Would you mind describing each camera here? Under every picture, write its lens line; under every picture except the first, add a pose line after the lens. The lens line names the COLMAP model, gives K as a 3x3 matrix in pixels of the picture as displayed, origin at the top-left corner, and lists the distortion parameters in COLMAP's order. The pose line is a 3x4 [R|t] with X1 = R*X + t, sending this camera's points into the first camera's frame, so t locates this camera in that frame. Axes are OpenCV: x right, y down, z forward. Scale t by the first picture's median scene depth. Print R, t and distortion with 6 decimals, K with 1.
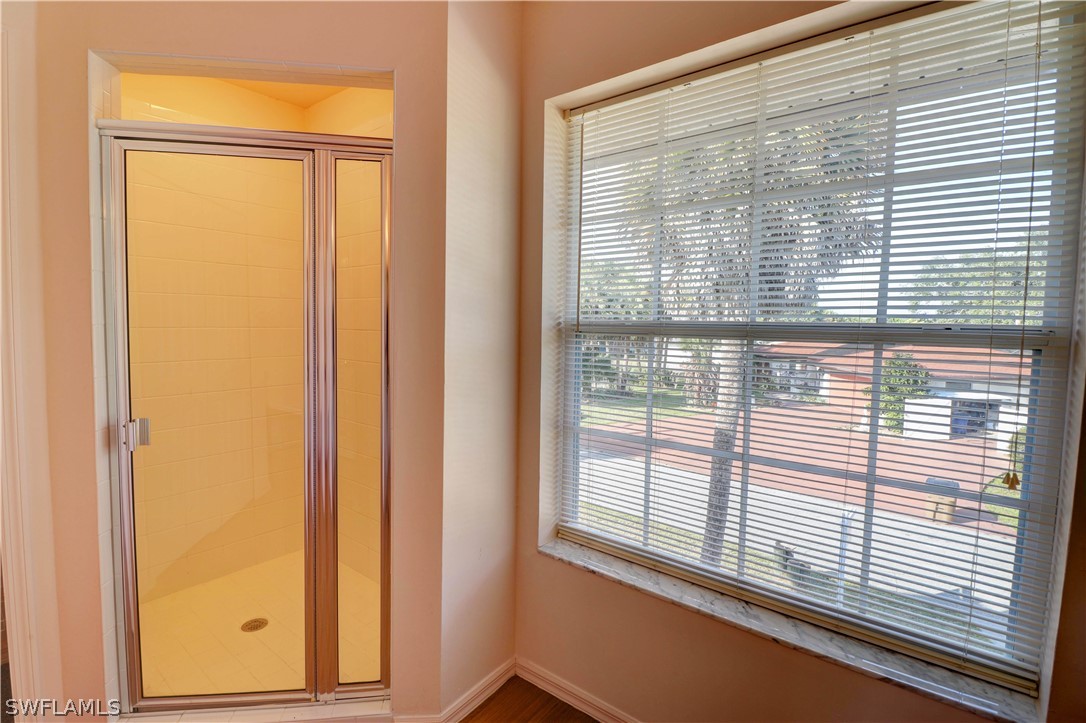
lens RADIAL K [[504.4, 0, 537.5], [0, 504.4, 356.5], [0, 0, 1]] dist [0.002310, -0.014663]
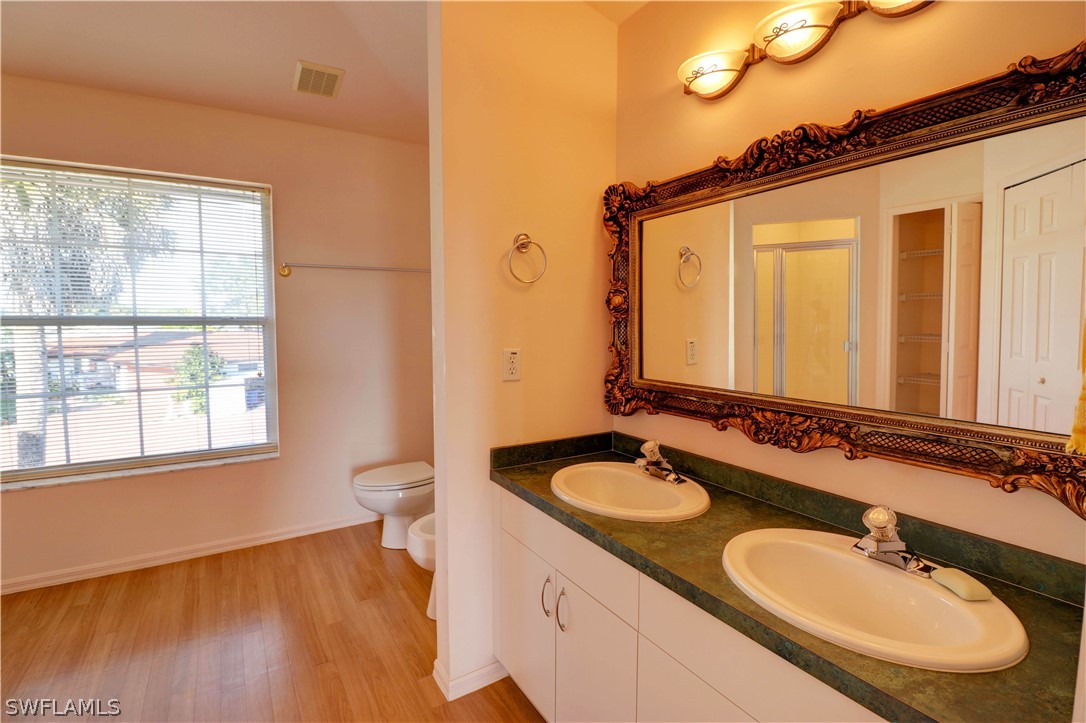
lens RADIAL K [[502.9, 0, 535.7], [0, 502.9, 354.7], [0, 0, 1]] dist [0.001081, -0.013842]
pose [[0.339633, -0.088466, 0.936389, -0.181682], [0.074876, 0.994950, 0.066840, 0.012483], [-0.937573, 0.047412, 0.344542, -0.224621]]
